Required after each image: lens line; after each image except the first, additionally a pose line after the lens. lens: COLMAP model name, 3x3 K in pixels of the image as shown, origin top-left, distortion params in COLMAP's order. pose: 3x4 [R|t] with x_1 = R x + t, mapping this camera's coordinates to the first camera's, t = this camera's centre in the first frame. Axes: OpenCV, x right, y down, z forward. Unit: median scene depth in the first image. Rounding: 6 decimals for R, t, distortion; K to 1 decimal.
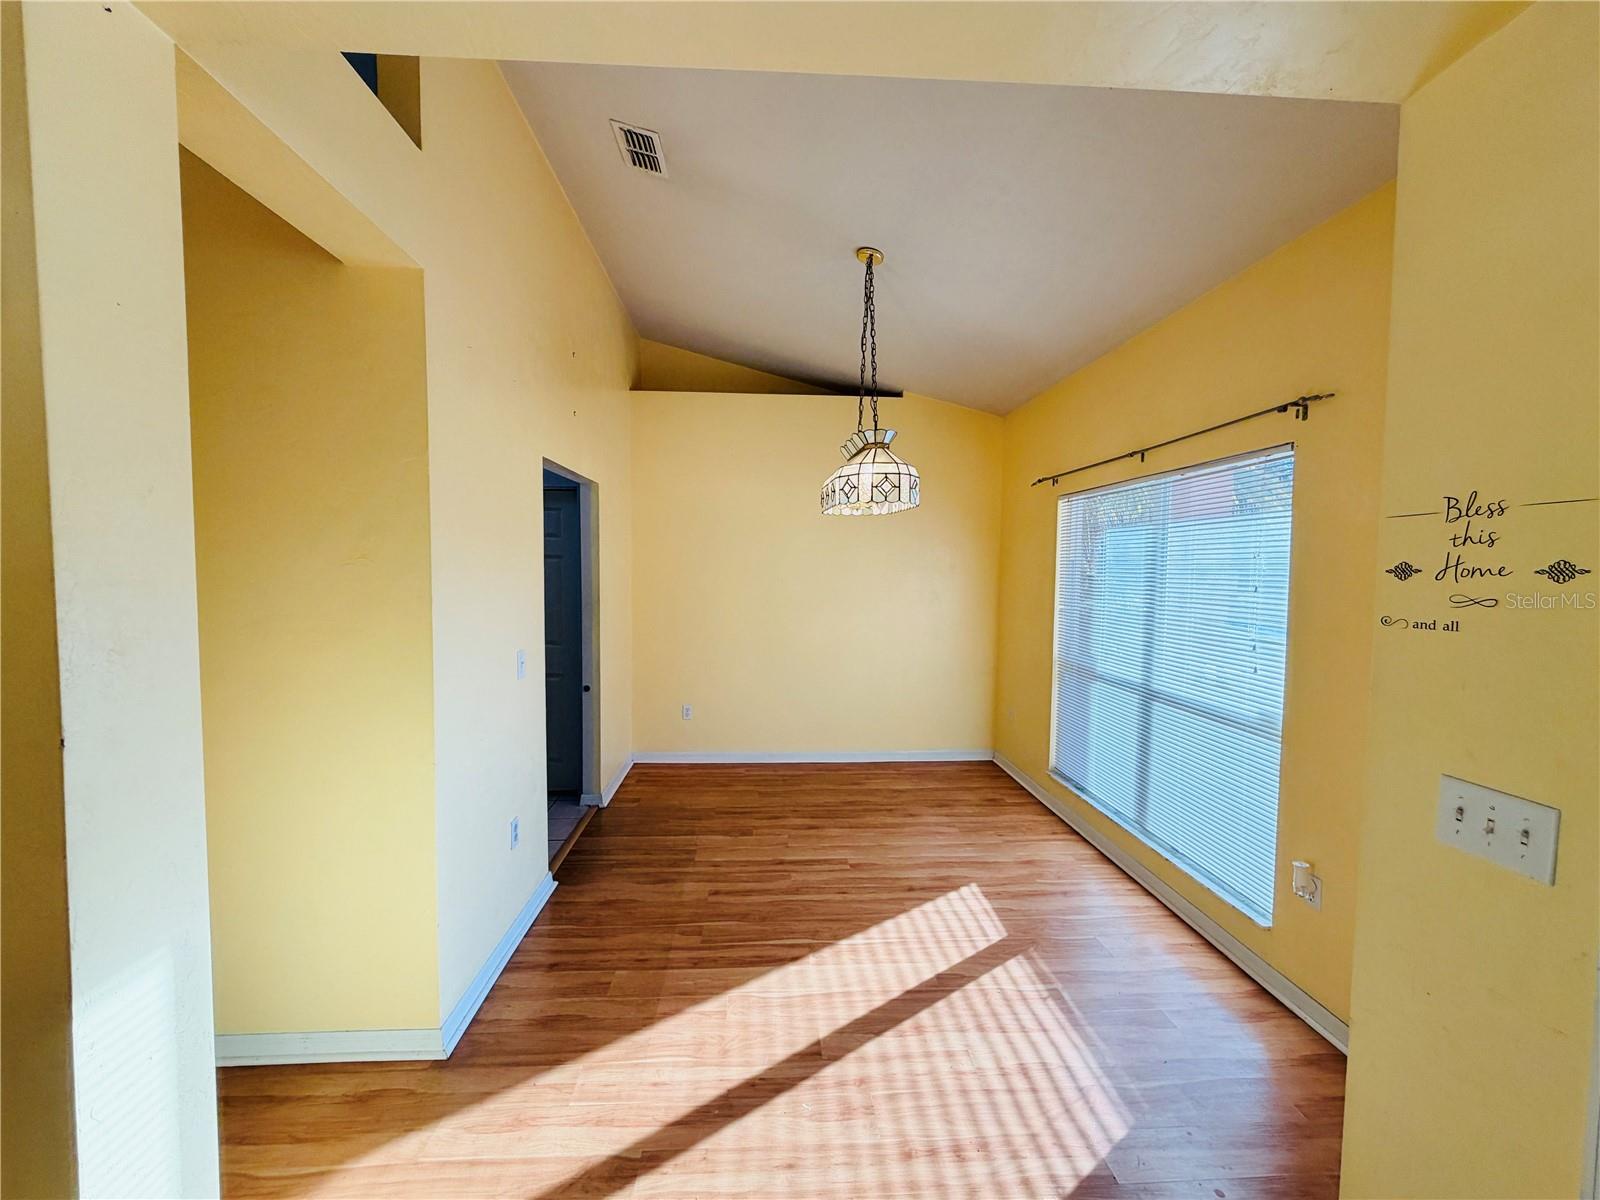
lens RADIAL K [[641.2, 0, 797.0], [0, 641.2, 598.4], [0, 0, 1]] dist [0.000183, -0.000017]
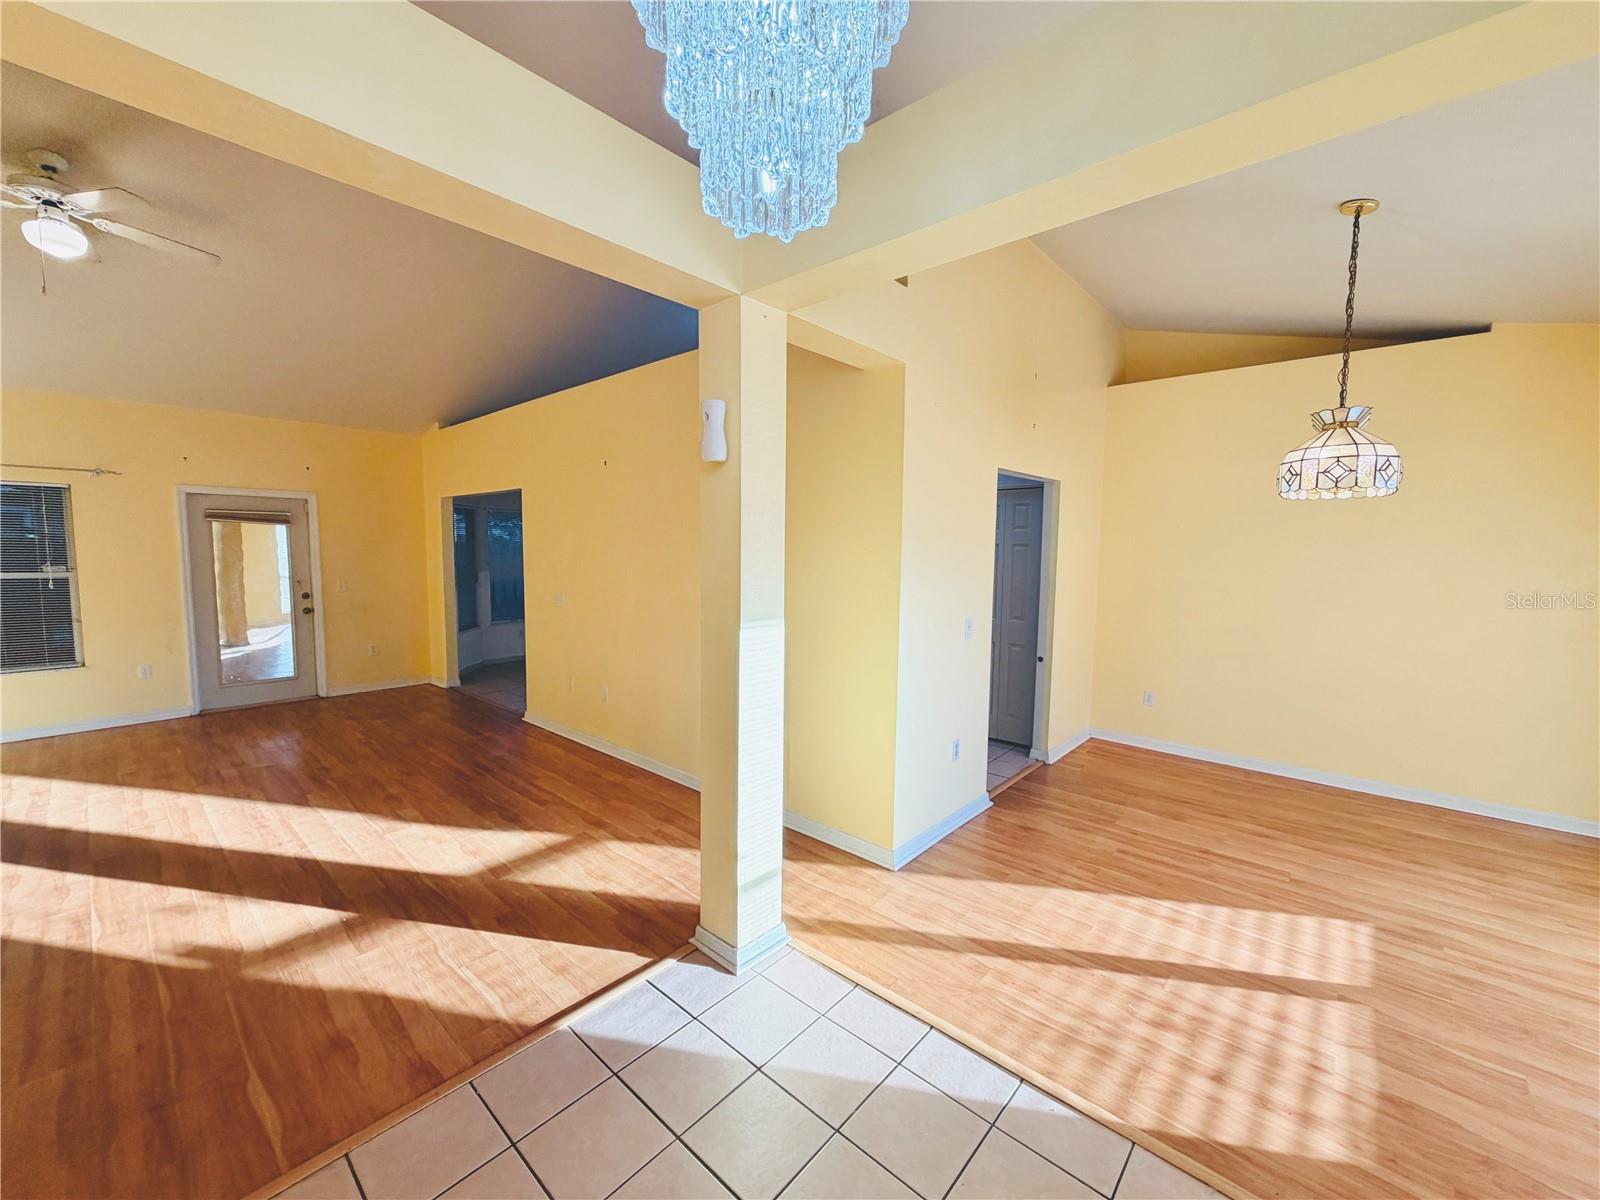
lens RADIAL K [[641.2, 0, 797.0], [0, 641.2, 598.4], [0, 0, 1]] dist [0.000183, -0.000017]
pose [[0.709172, 0.057766, -0.702665, 0.181087], [-0.040889, 0.998330, 0.040805, 0.001117], [0.703848, -0.000207, 0.710350, -0.145244]]
